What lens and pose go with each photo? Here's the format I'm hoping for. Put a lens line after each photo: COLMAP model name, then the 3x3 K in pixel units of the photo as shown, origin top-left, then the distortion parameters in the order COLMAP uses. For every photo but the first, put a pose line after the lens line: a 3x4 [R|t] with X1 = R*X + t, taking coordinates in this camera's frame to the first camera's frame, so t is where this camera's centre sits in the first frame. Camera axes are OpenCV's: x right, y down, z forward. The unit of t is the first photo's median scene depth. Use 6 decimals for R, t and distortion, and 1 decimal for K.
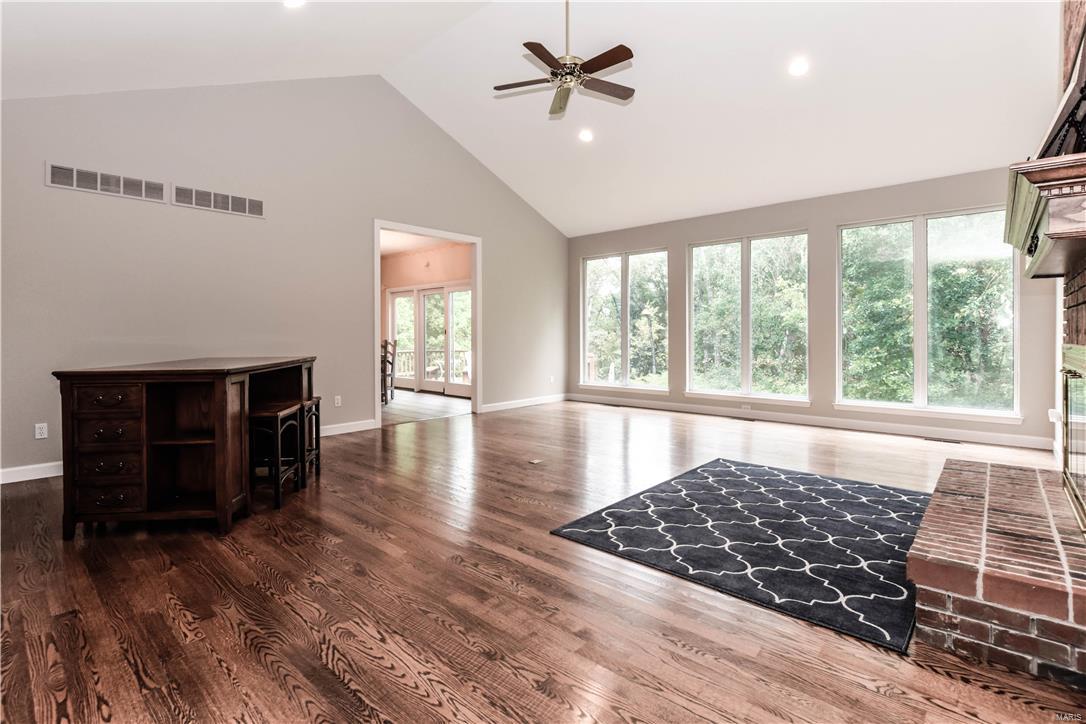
lens RADIAL K [[492.4, 0, 543.9], [0, 492.4, 337.8], [0, 0, 1]] dist [-0.037961, 0.000031]
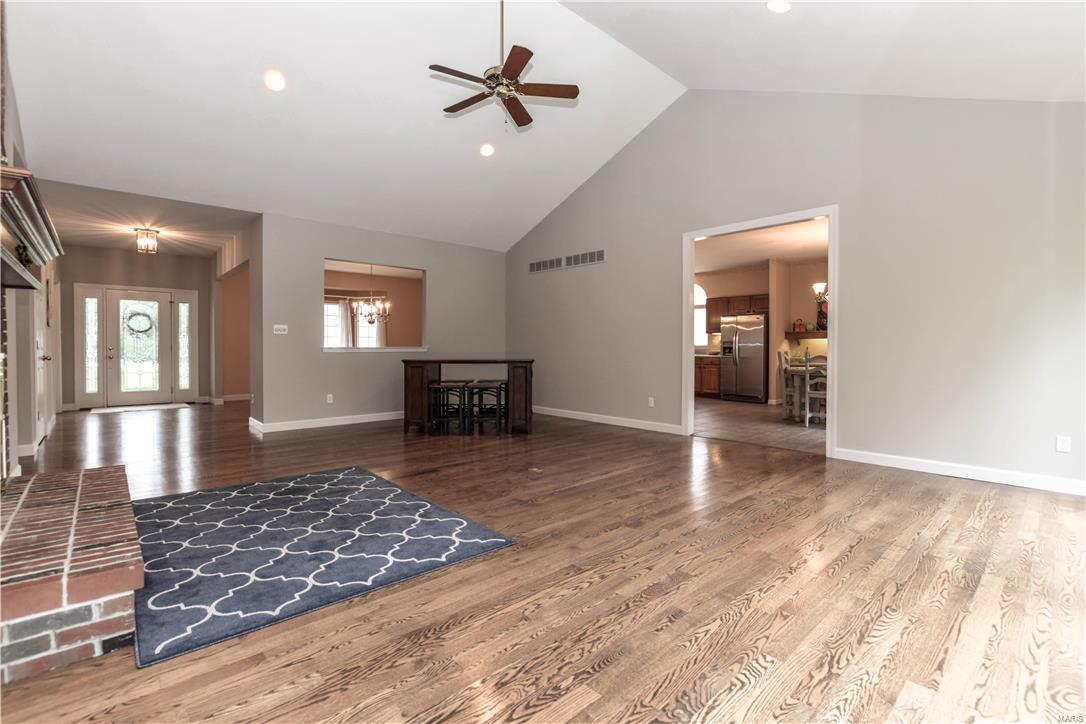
lens RADIAL K [[478.1, 0, 538.5], [0, 478.1, 350.6], [0, 0, 1]] dist [-0.028023, 0.007008]
pose [[-0.076965, 0.010279, -0.996981, 1.000638], [-0.007135, 0.999916, 0.010860, -0.003973], [0.997008, 0.007950, -0.076885, 1.128929]]
